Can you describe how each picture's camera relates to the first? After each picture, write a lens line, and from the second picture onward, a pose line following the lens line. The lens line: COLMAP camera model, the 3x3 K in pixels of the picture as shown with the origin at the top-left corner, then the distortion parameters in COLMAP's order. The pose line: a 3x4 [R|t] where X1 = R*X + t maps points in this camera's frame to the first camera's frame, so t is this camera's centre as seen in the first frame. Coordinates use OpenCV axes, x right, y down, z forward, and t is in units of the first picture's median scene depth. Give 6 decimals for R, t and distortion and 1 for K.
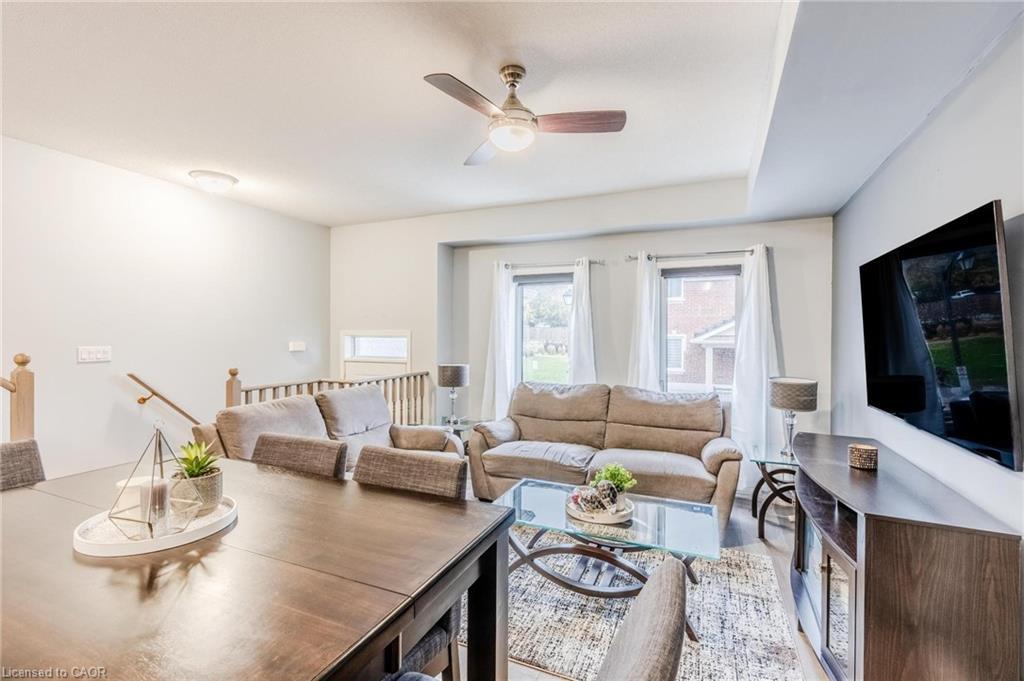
lens RADIAL K [[467.2, 0, 512.0], [0, 467.2, 340.5], [0, 0, 1]] dist [-0.000121, 0.000113]
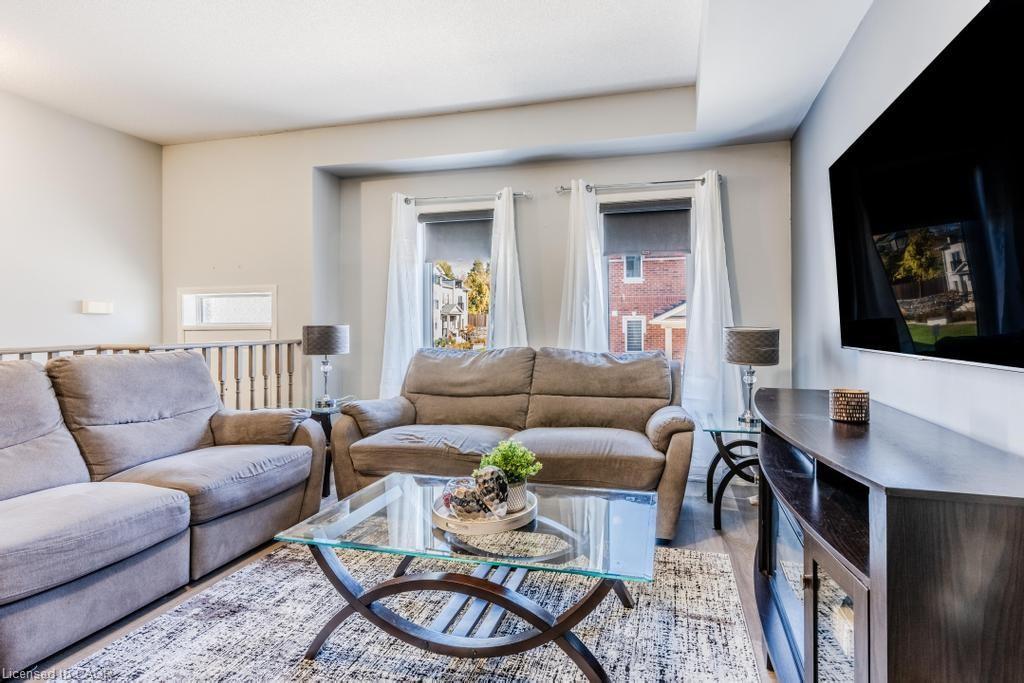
lens RADIAL K [[491.2, 0, 569.2], [0, 491.2, 326.7], [0, 0, 1]] dist [-0.010694, -0.000462]
pose [[0.980896, -0.011683, 0.194183, 0.135736], [0.012967, 0.999902, -0.005342, 0.086234], [-0.194101, 0.007758, 0.980951, 0.243485]]
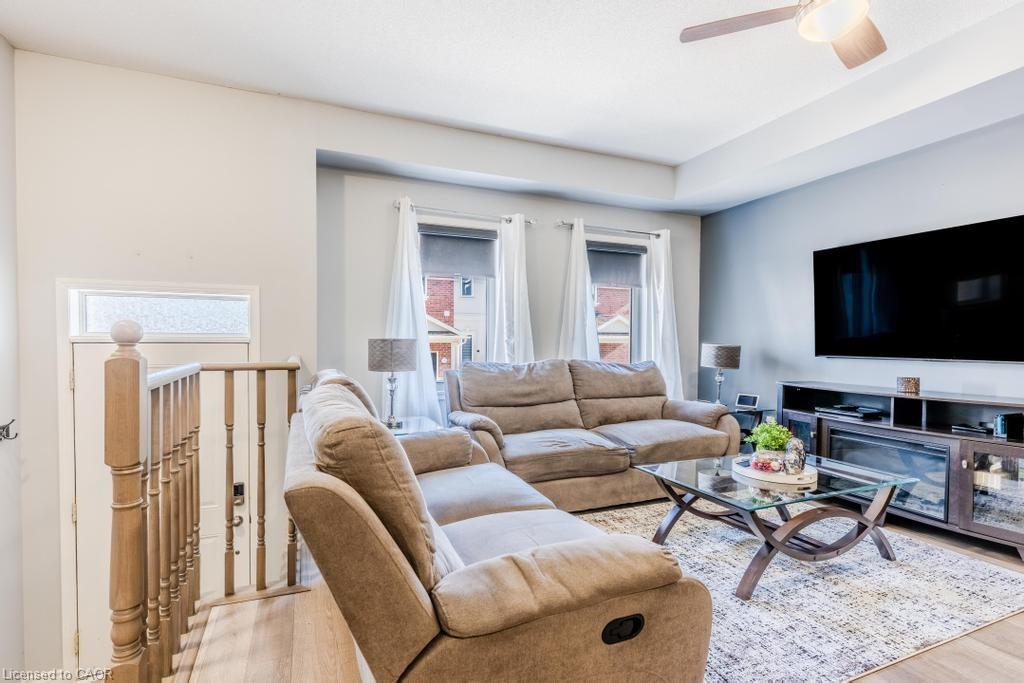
lens RADIAL K [[467.3, 0, 512.3], [0, 467.3, 353.0], [0, 0, 1]] dist [-0.000916, -0.000022]
pose [[0.691254, -0.021376, 0.722296, -0.672356], [0.006002, 0.999698, 0.023842, 0.078142], [-0.722587, -0.012146, 0.691173, 0.584604]]
